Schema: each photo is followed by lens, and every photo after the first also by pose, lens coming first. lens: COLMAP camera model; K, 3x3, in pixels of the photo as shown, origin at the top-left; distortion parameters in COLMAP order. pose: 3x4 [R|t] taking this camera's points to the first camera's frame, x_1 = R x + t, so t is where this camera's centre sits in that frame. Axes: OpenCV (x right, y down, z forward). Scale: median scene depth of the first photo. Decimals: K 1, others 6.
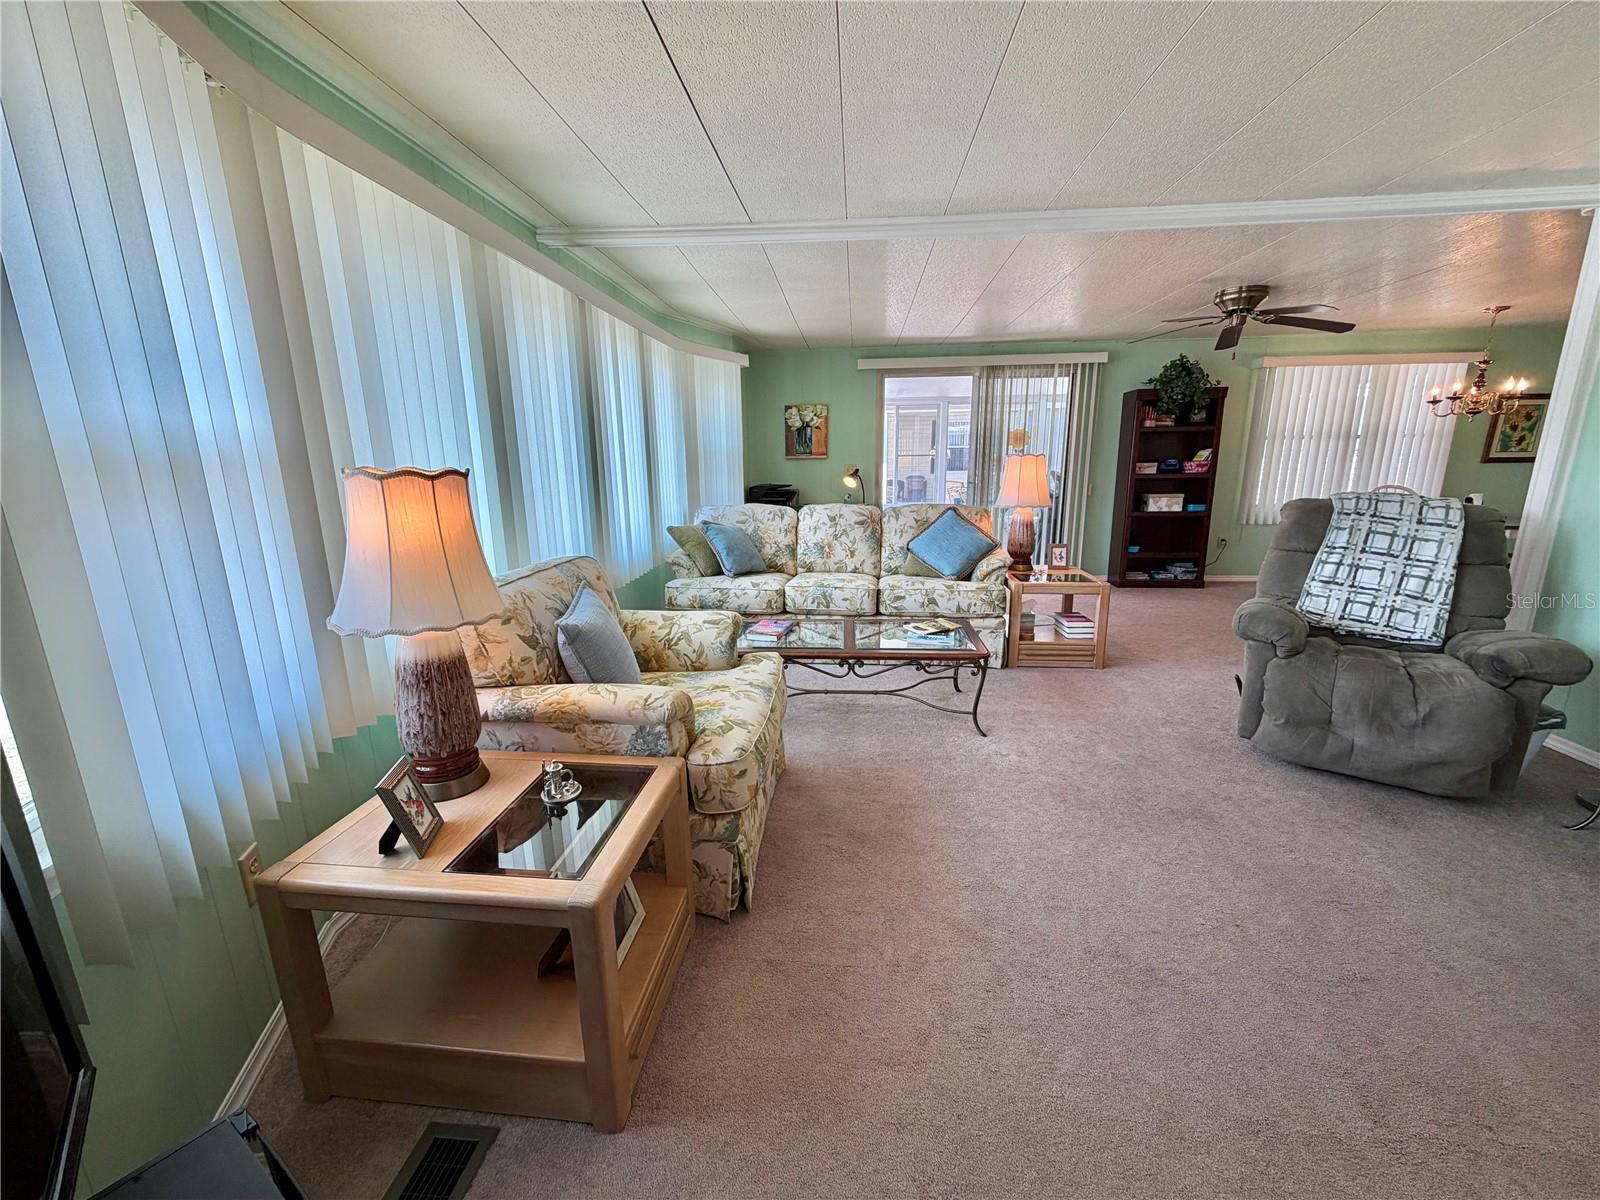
lens RADIAL K [[637.4, 0, 795.0], [0, 637.4, 598.0], [0, 0, 1]] dist [0.000527, -0.000116]
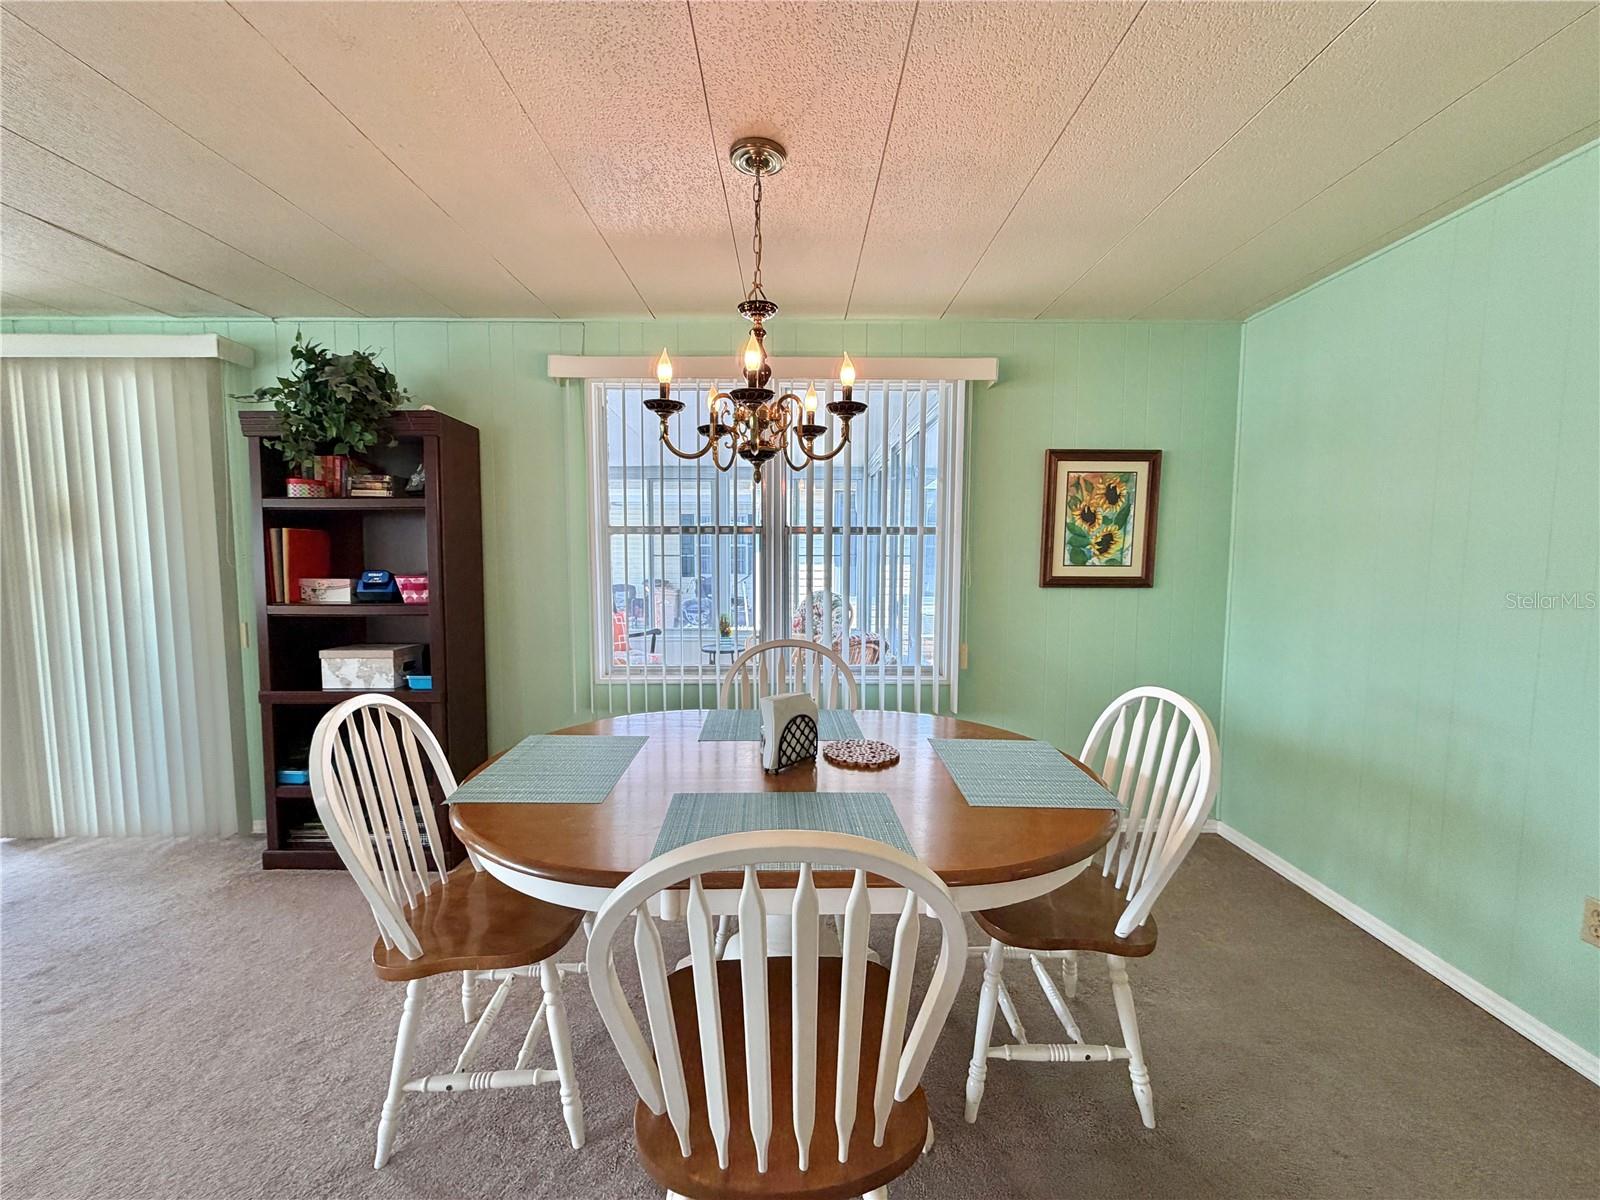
lens RADIAL K [[637.4, 0, 800.0], [0, 637.4, 602.3], [0, 0, 1]] dist [0.000527, -0.000116]
pose [[0.995181, 0.007915, 0.097738, 1.137468], [0.006179, 0.989693, -0.143070, -0.177709], [-0.097864, 0.142984, 0.984875, 0.728424]]
